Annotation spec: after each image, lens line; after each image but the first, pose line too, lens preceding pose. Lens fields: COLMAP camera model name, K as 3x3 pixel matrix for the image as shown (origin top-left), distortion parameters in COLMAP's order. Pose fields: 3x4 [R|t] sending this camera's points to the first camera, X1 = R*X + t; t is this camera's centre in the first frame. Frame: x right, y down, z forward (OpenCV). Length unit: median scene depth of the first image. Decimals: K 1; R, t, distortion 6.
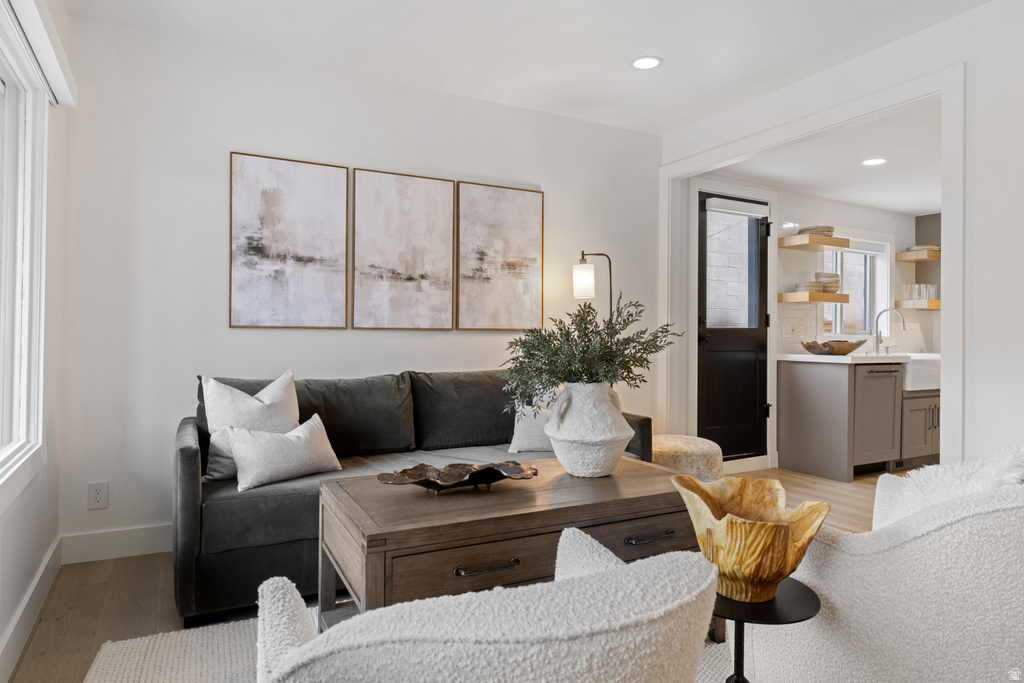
lens RADIAL K [[621.9, 0, 512.0], [0, 621.9, 341.5], [0, 0, 1]] dist [-0.000975, 0.000255]
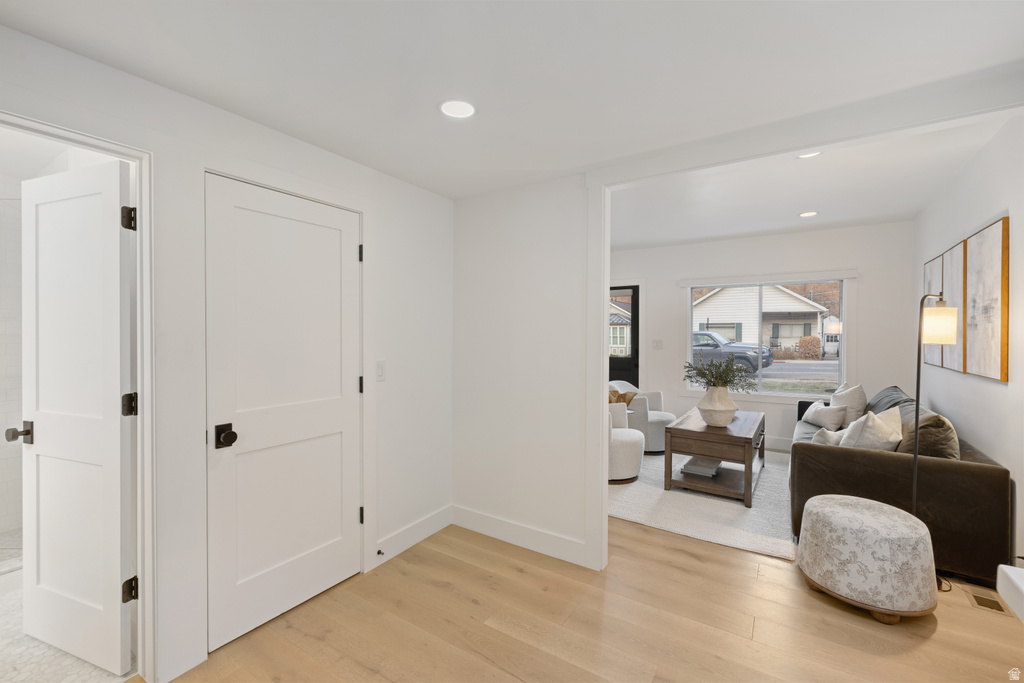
lens RADIAL K [[426.1, 0, 508.8], [0, 426.1, 339.1], [0, 0, 1]] dist [-0.000019, 0.000349]
pose [[-0.888293, -0.002847, -0.459269, 0.974661], [-0.007998, 0.999925, 0.009270, -0.080235], [0.459208, 0.011907, -0.888249, 1.294035]]
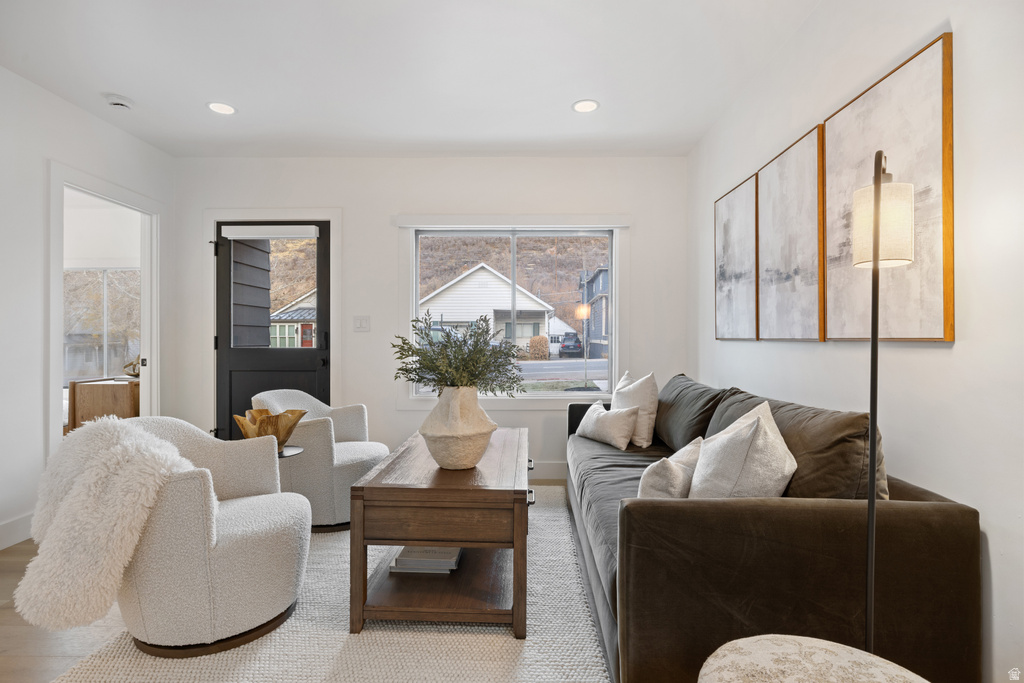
lens RADIAL K [[530.5, 0, 511.4], [0, 530.5, 335.7], [0, 0, 1]] dist [-0.001424, 0.000020]
pose [[-0.502242, -0.007534, -0.864694, 0.578465], [-0.005282, 0.999970, -0.005645, -0.019004], [0.864711, 0.001732, -0.502267, 0.991077]]
